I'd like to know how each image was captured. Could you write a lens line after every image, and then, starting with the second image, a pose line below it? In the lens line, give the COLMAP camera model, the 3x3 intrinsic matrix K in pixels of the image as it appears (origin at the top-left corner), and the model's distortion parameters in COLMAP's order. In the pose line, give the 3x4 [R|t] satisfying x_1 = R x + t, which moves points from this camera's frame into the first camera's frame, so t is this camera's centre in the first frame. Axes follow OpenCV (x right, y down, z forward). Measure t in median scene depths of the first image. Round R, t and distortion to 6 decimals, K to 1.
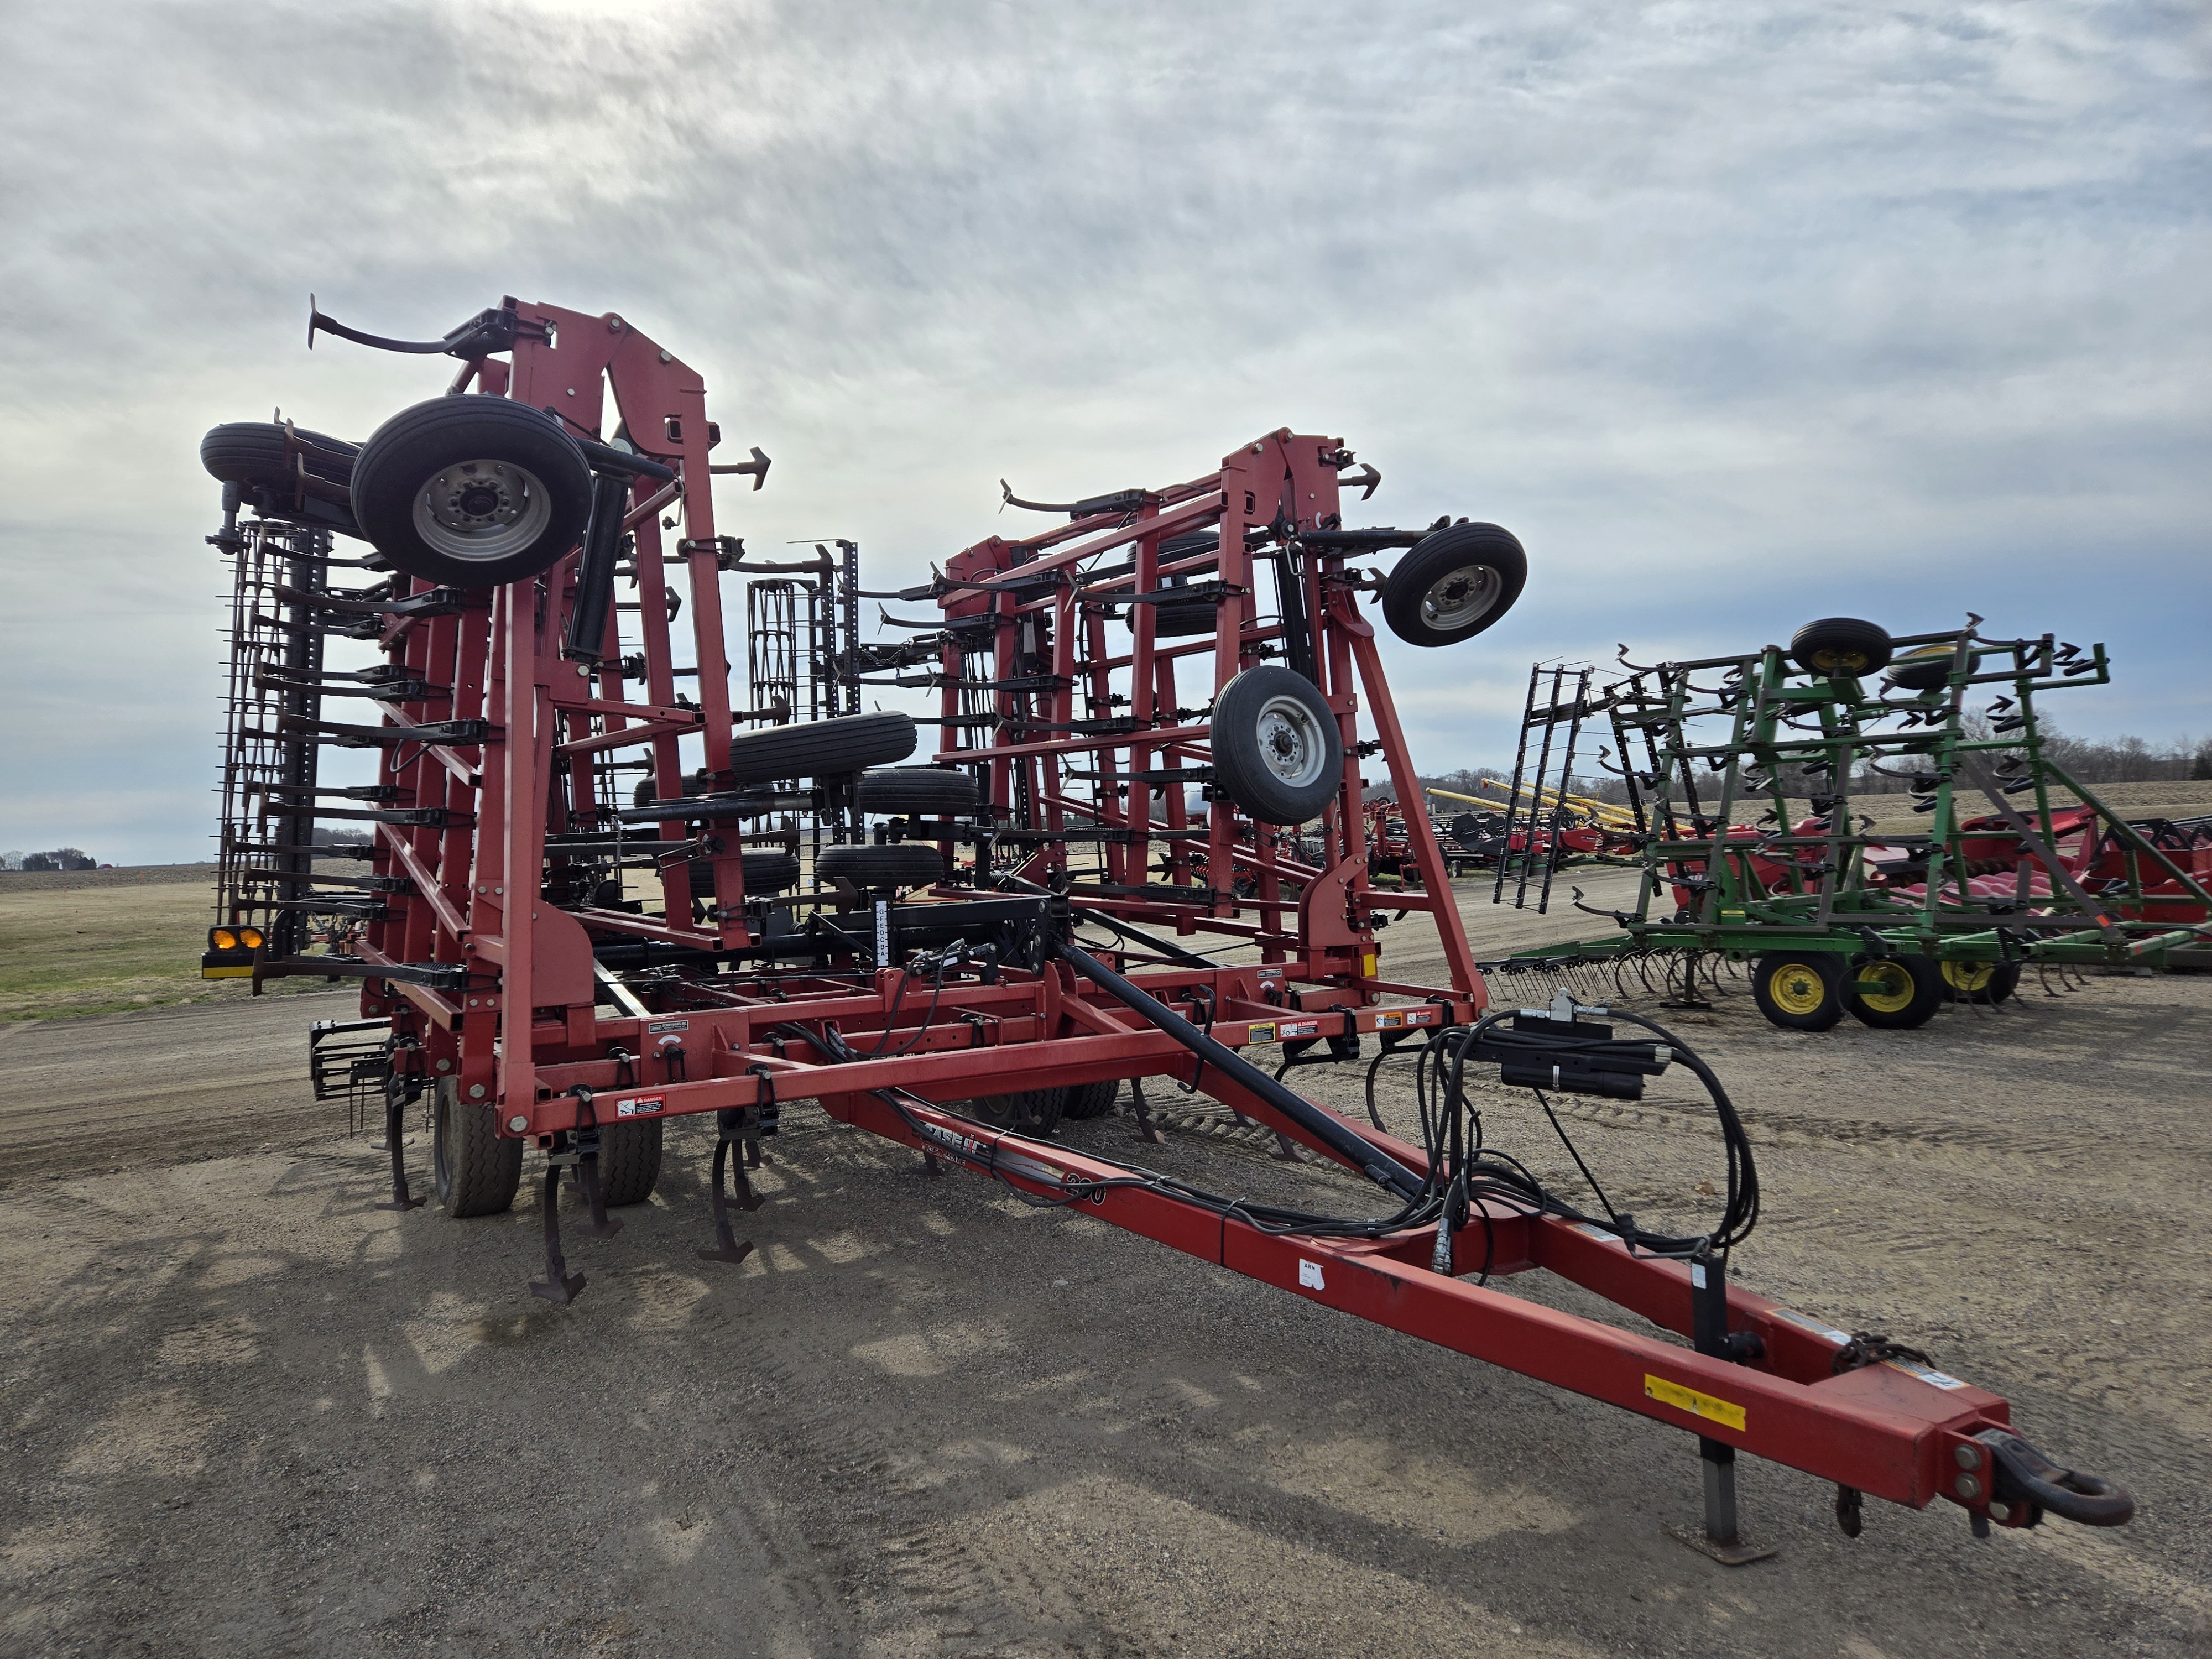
lens RADIAL K [[1454.4, 0, 1106.0], [0, 1454.4, 829.5], [0, 0, 1]] dist [0.096807, -0.075098]
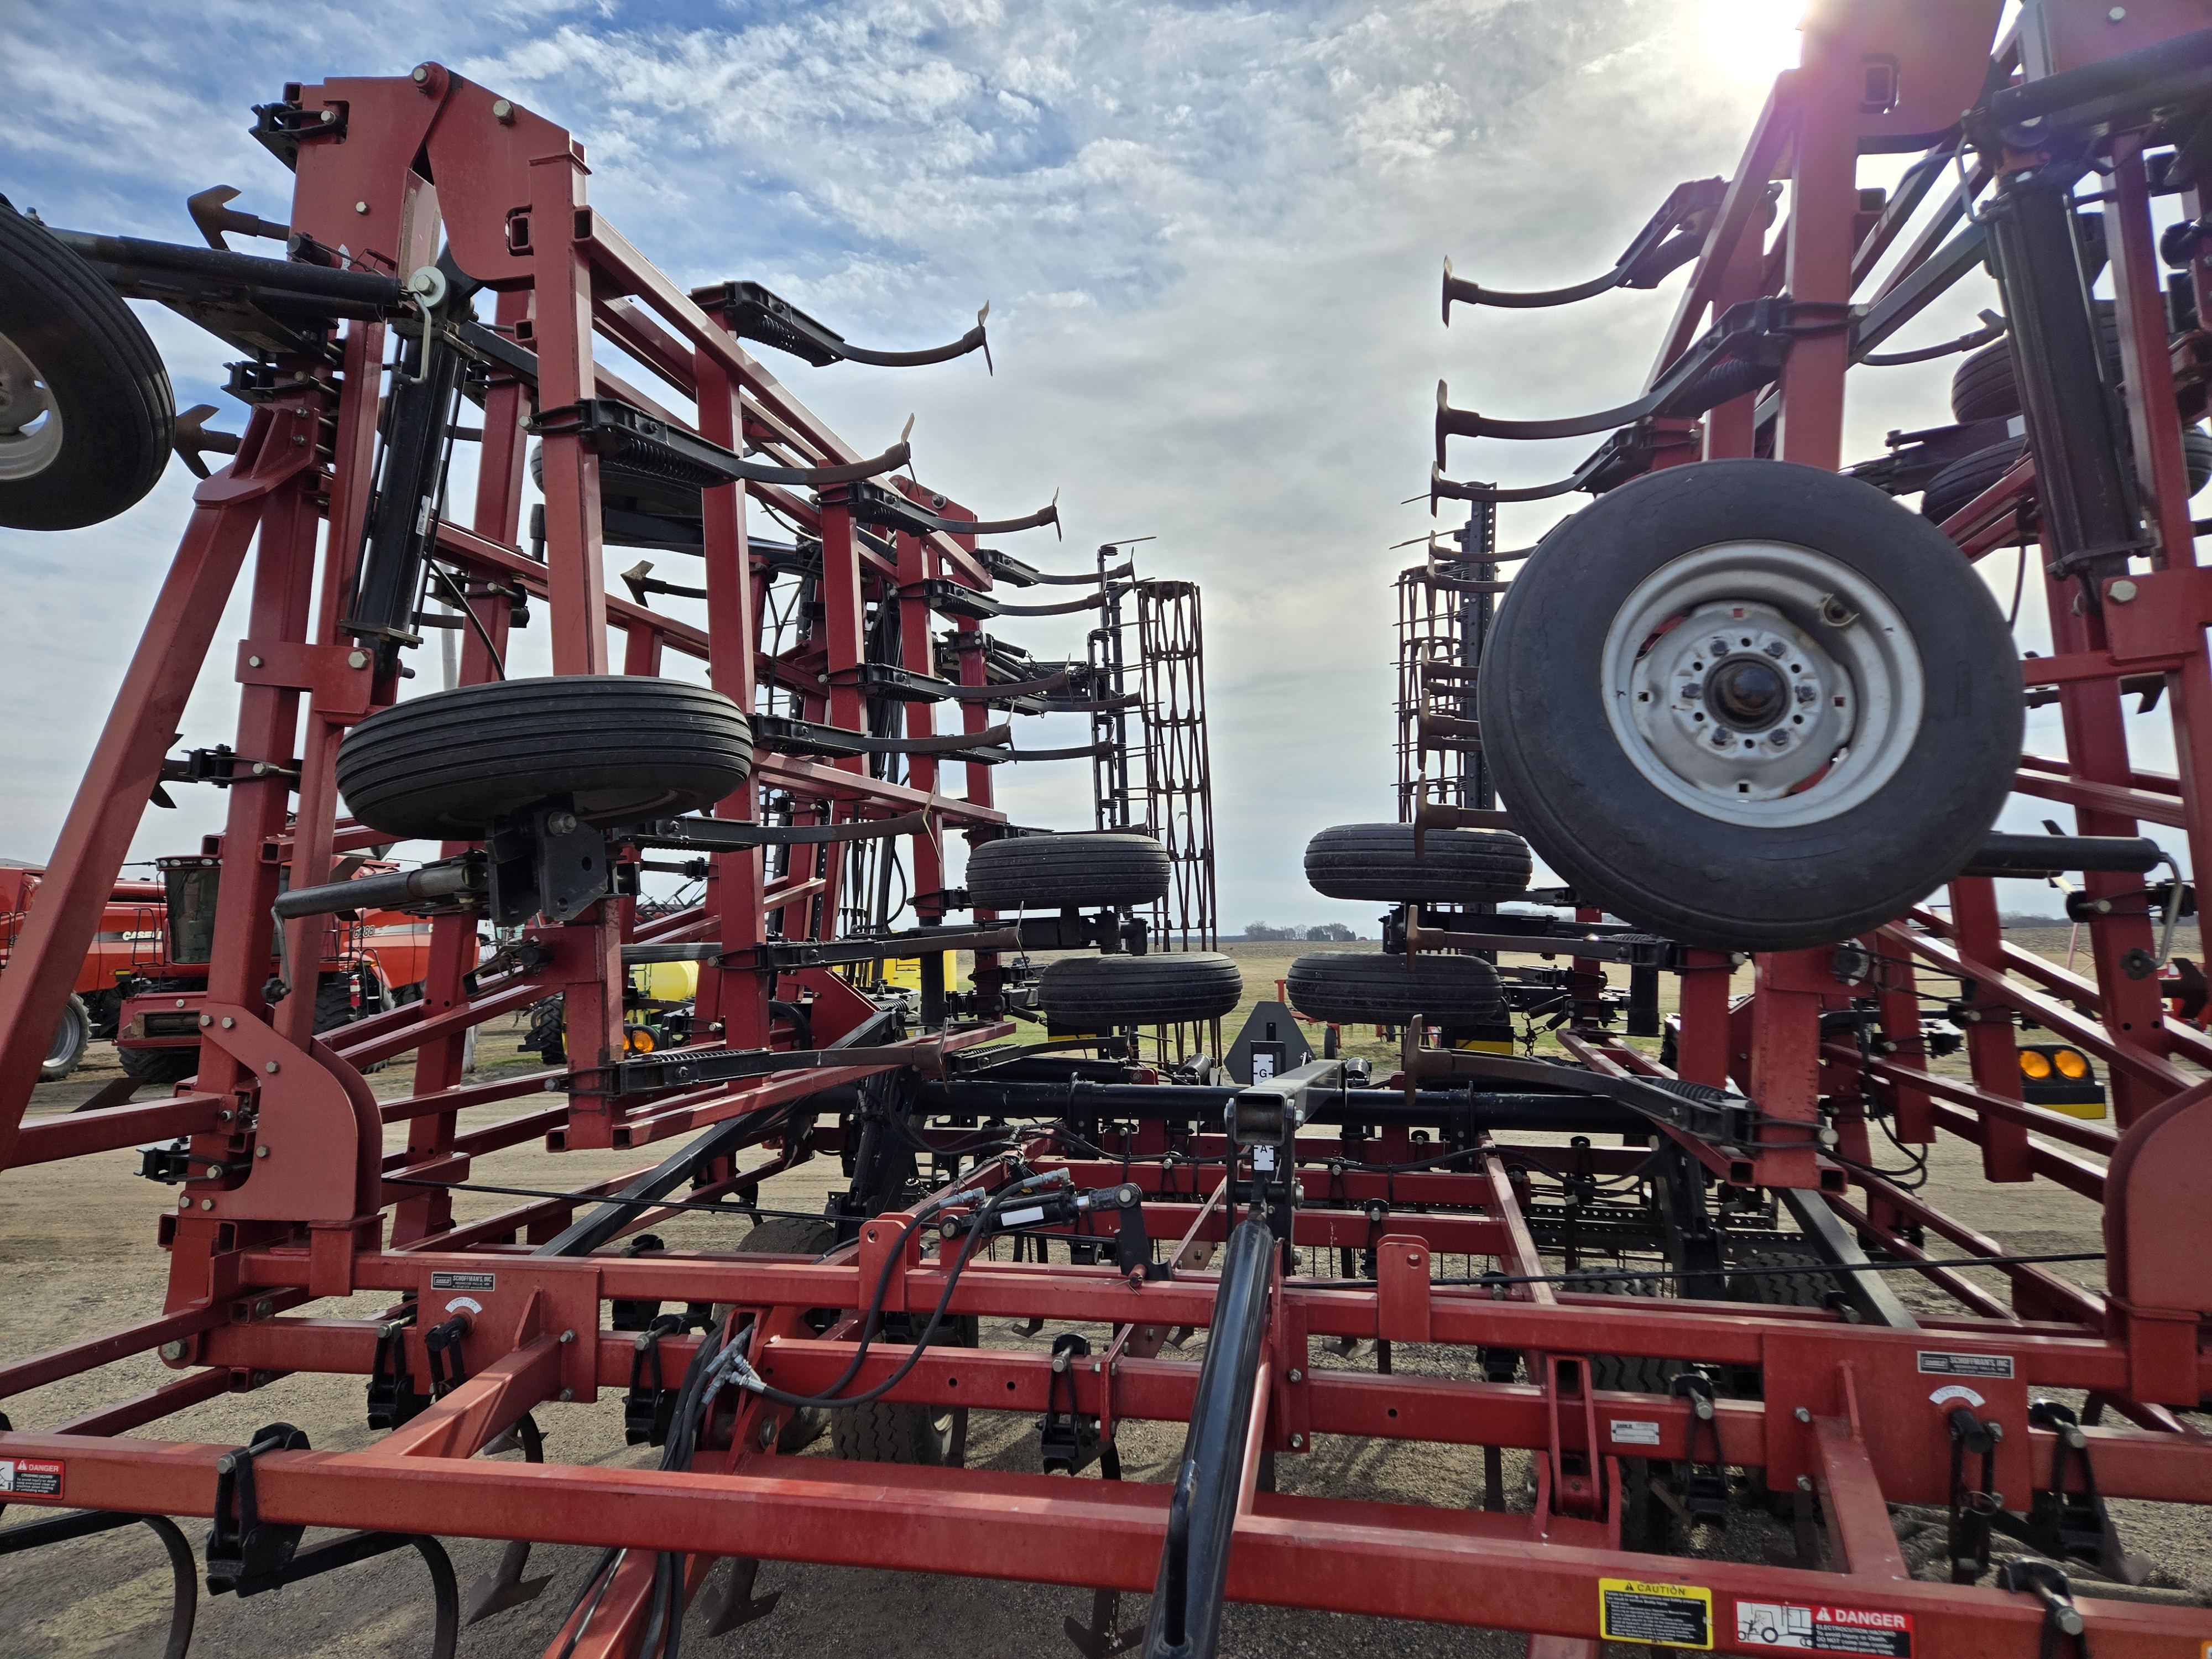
lens RADIAL K [[1454.4, 0, 1106.0], [0, 1454.4, 829.5], [0, 0, 1]] dist [0.096807, -0.075098]
pose [[0.724383, -0.024081, -0.688977, 0.240662], [-0.014710, 0.998622, -0.050370, -0.010665], [0.689241, 0.046622, 0.723031, 0.667128]]
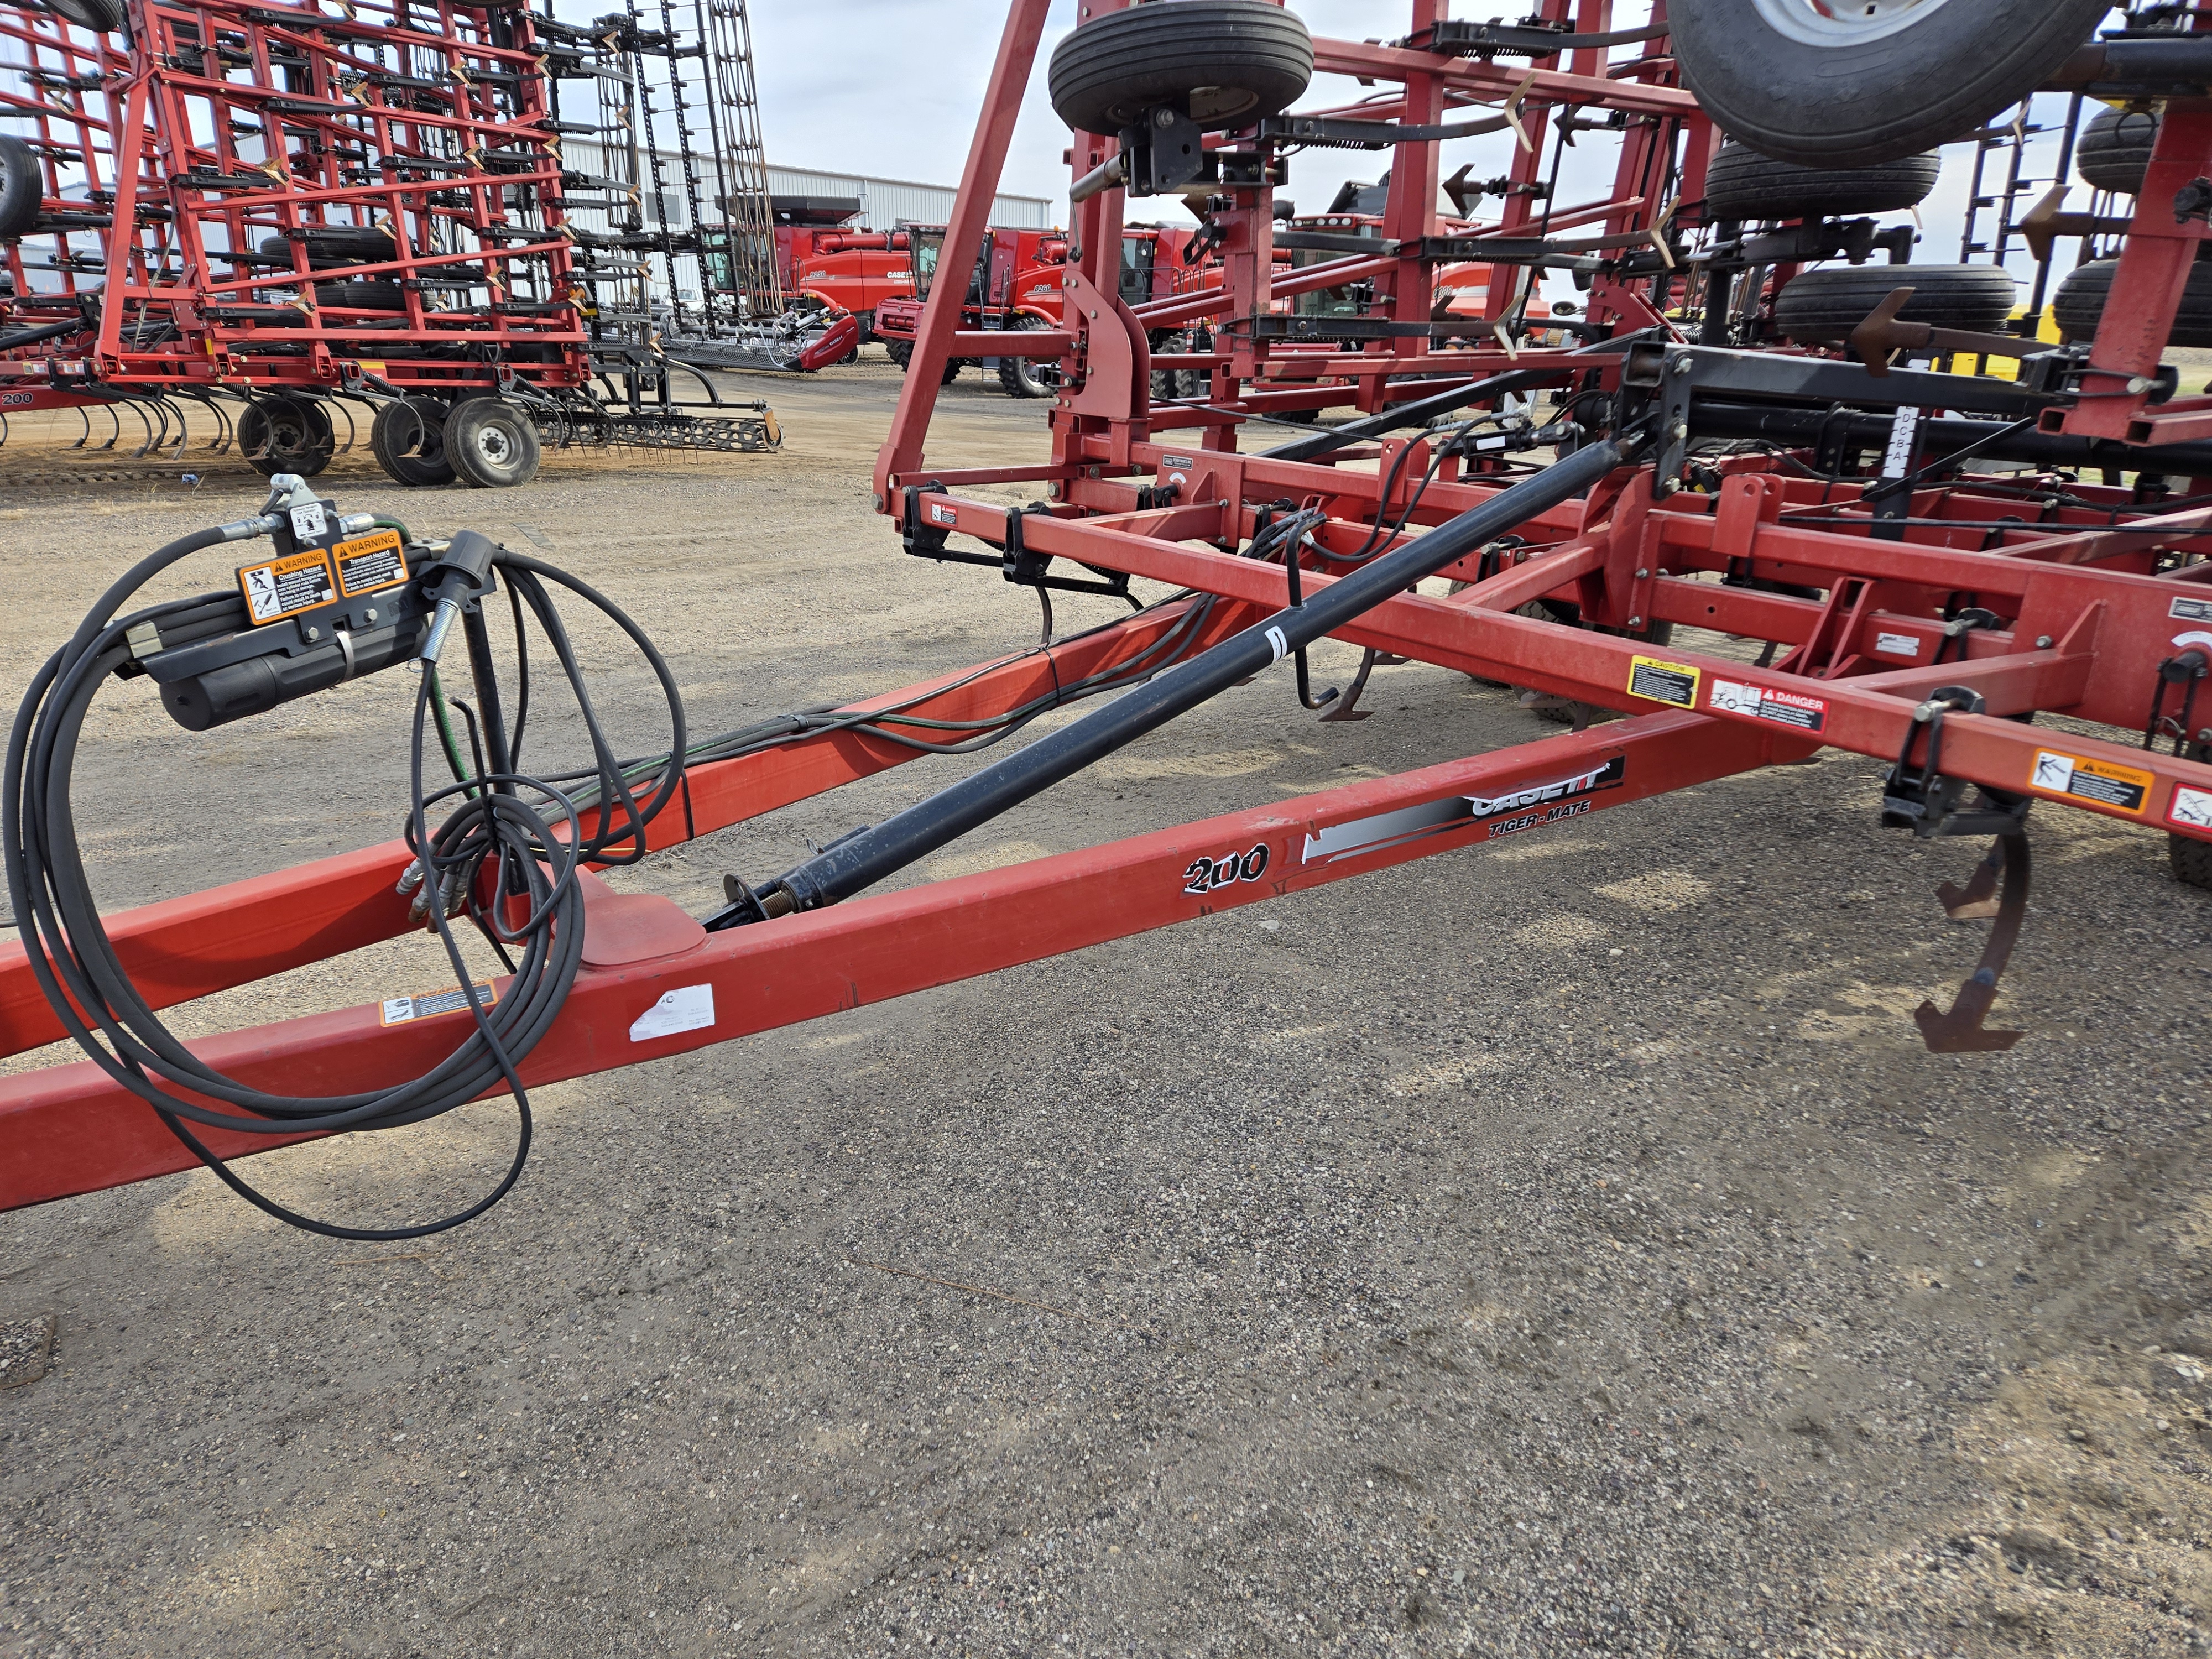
lens RADIAL K [[1454.4, 0, 1106.0], [0, 1454.4, 829.5], [0, 0, 1]] dist [0.096807, -0.075098]
pose [[0.097753, 0.363167, -0.926582, 0.516092], [-0.025829, 0.931653, 0.362430, 0.021171], [0.994875, -0.011496, 0.100452, 0.769042]]
